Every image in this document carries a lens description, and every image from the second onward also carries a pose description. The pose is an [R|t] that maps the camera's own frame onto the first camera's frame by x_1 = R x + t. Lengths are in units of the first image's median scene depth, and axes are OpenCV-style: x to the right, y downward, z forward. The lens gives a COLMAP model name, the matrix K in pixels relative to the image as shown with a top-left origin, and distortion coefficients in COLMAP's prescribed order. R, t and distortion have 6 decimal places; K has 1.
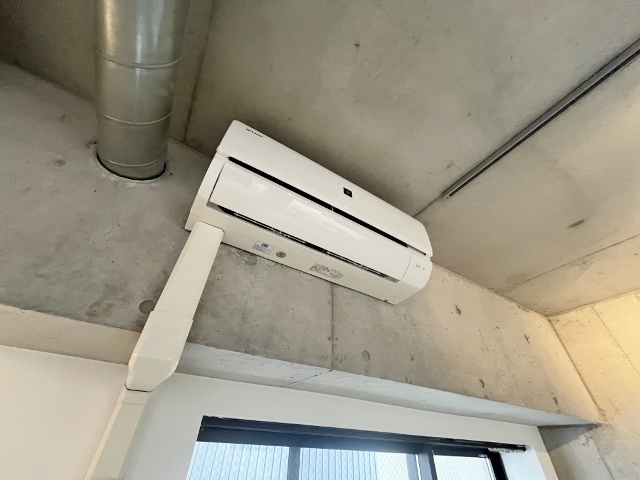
lens RADIAL K [[258.1, 0, 317.6], [0, 258.1, 239.8], [0, 0, 1]] dist [-0.003755, -0.000255]
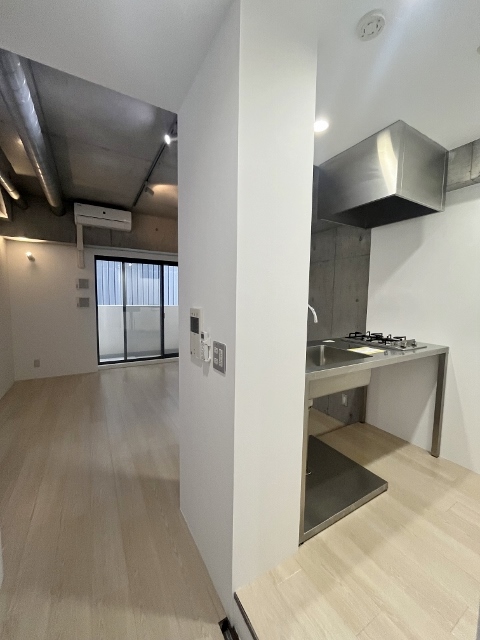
lens RADIAL K [[258.1, 0, 240.2], [0, 258.1, 320.3], [0, 0, 1]] dist [-0.003755, -0.000255]
pose [[0.999591, -0.019013, -0.021342, 2.748833], [0.028542, 0.703841, 0.709784, -2.135834], [0.001526, -0.710103, 0.704096, -3.840942]]
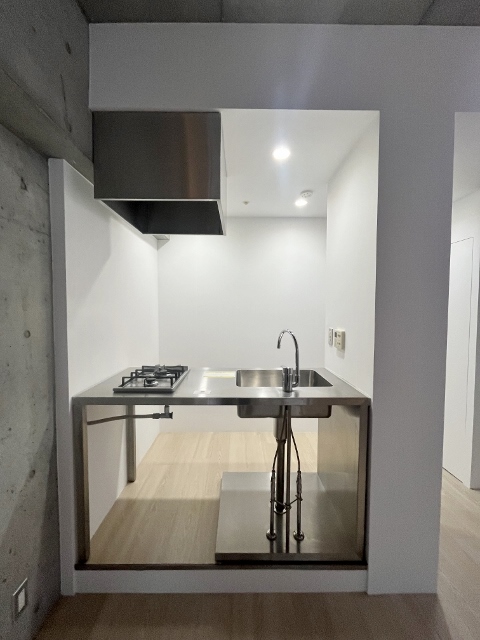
lens RADIAL K [[258.1, 0, 238.6], [0, 258.1, 321.4], [0, 0, 1]] dist [-0.003755, -0.000255]
pose [[-0.854709, -0.060277, 0.515596, 2.530204], [-0.359222, 0.785693, -0.503633, 0.290376], [-0.374742, -0.615673, -0.693192, -0.786876]]
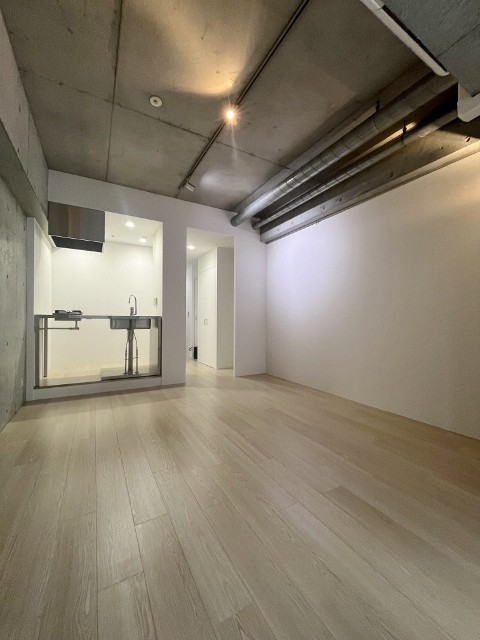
lens RADIAL K [[258.1, 0, 238.9], [0, 258.1, 320.3], [0, 0, 1]] dist [-0.003755, -0.000255]
pose [[-0.998538, -0.040573, 0.035721, 1.050145], [-0.054047, 0.762245, -0.645028, 2.578345], [-0.001058, -0.646016, -0.763323, 1.047881]]
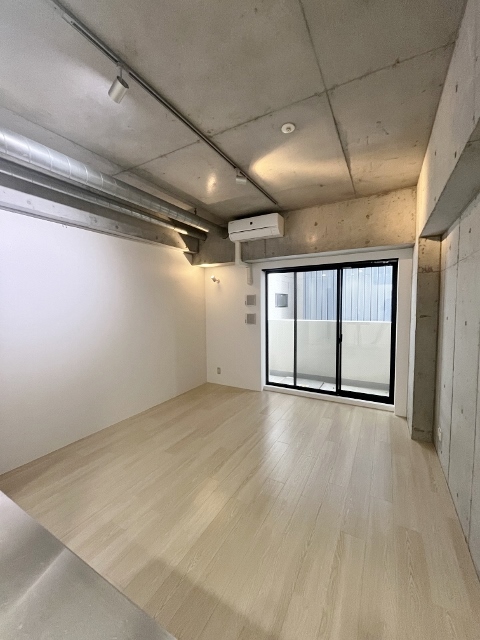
lens RADIAL K [[258.1, 0, 239.5], [0, 258.1, 319.8], [0, 0, 1]] dist [-0.003755, -0.000255]
pose [[0.483996, 0.014579, -0.874949, 3.954201], [0.585342, 0.737848, 0.336088, -0.574028], [0.650479, -0.674810, 0.348582, -1.803553]]
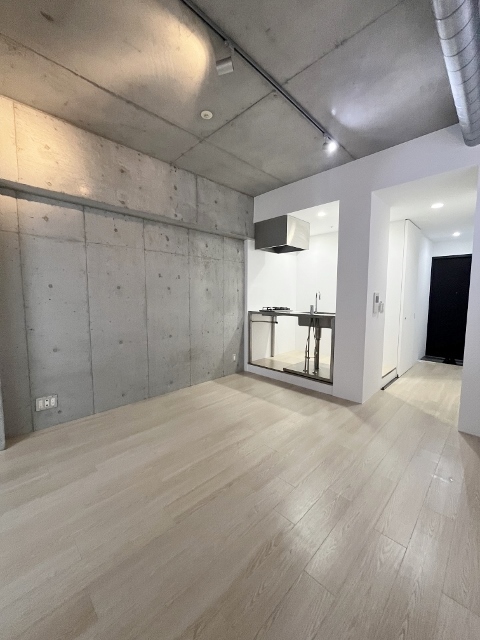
lens RADIAL K [[258.1, 0, 240.7], [0, 258.1, 320.2], [0, 0, 1]] dist [-0.003755, -0.000255]
pose [[-0.237509, -0.124356, 0.963392, -0.853222], [-0.634142, 0.771127, -0.056800, 0.768110], [-0.735835, -0.624418, -0.262009, -0.416997]]
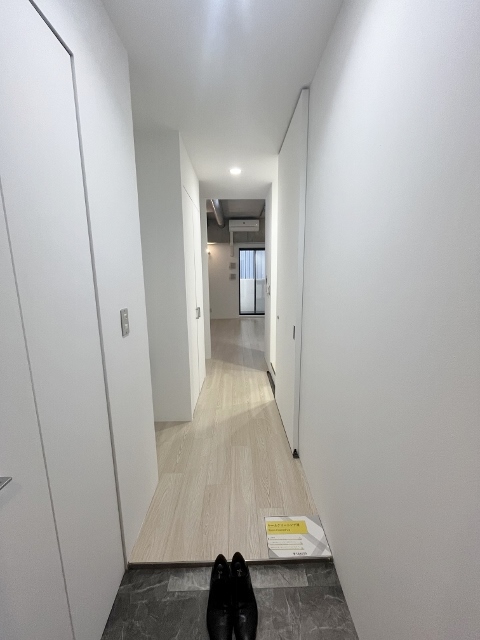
lens RADIAL K [[258.1, 0, 240.2], [0, 258.1, 321.3], [0, 0, 1]] dist [-0.003755, -0.000255]
pose [[0.860010, 0.048790, -0.507939, 4.375495], [0.359590, 0.648313, 0.671108, -3.743297], [0.362047, -0.759809, 0.540011, -5.895481]]
